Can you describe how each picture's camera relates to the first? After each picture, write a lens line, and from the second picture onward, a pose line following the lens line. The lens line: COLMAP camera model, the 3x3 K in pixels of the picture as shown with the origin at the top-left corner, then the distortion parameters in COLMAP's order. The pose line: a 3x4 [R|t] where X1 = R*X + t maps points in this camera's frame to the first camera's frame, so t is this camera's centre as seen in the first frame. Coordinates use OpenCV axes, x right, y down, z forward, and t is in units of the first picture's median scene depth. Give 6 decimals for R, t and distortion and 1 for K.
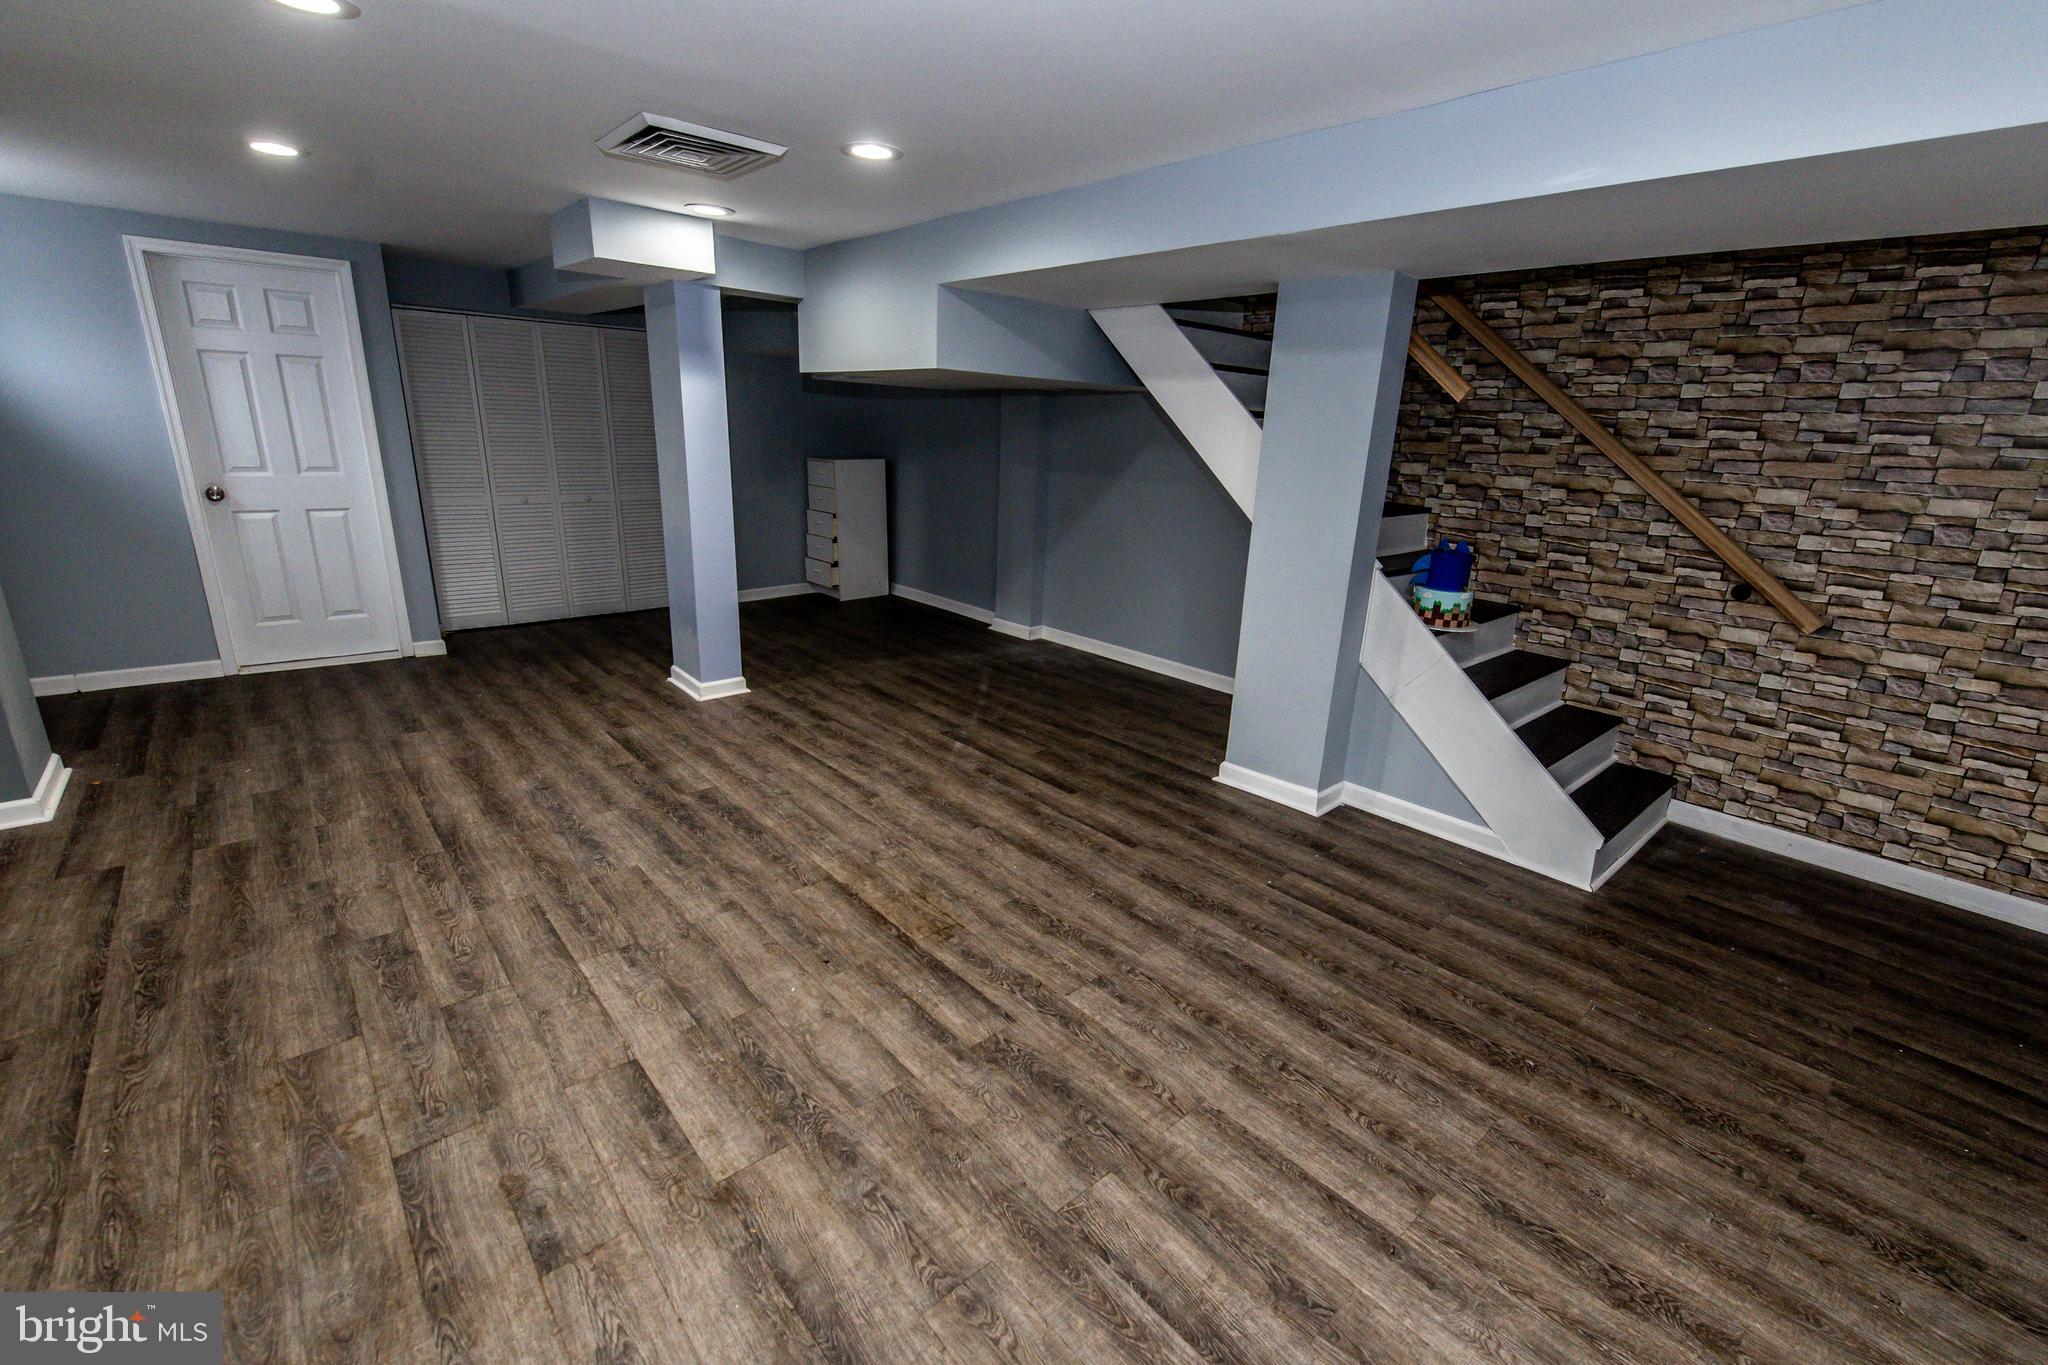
lens RADIAL K [[876.9, 0, 1030.5], [0, 876.9, 676.6], [0, 0, 1]] dist [-0.010863, 0.000279]
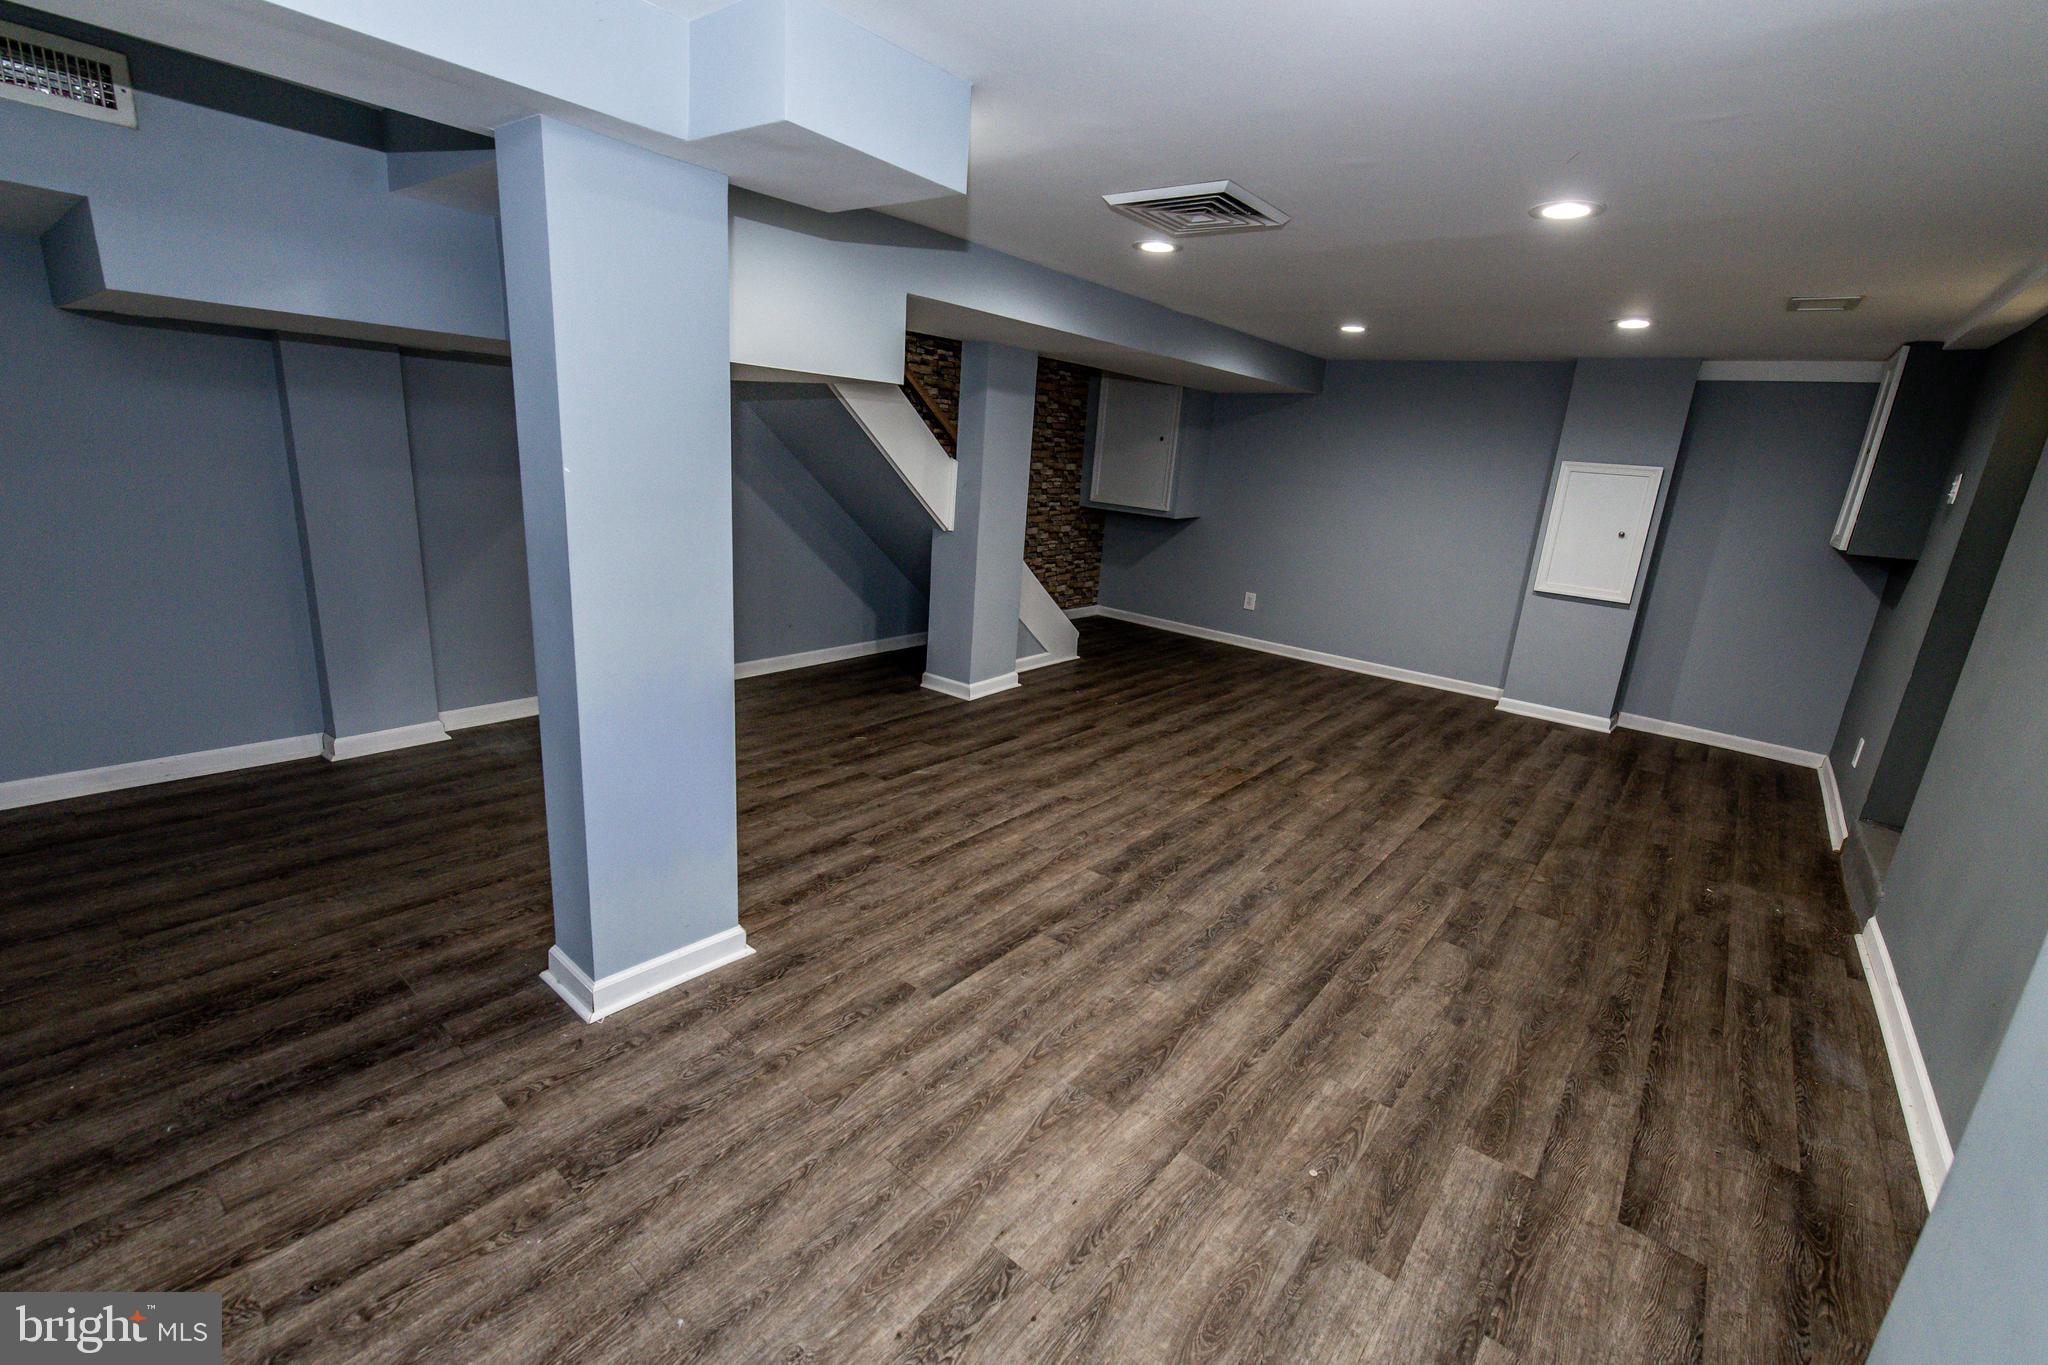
lens RADIAL K [[876.9, 0, 1031.8], [0, 876.9, 687.8], [0, 0, 1]] dist [-0.010863, 0.000279]
pose [[-0.153953, -0.318470, 0.935348, -1.369454], [0.195337, 0.918141, 0.344762, -0.447421], [-0.968577, 0.235785, -0.079142, 1.297542]]
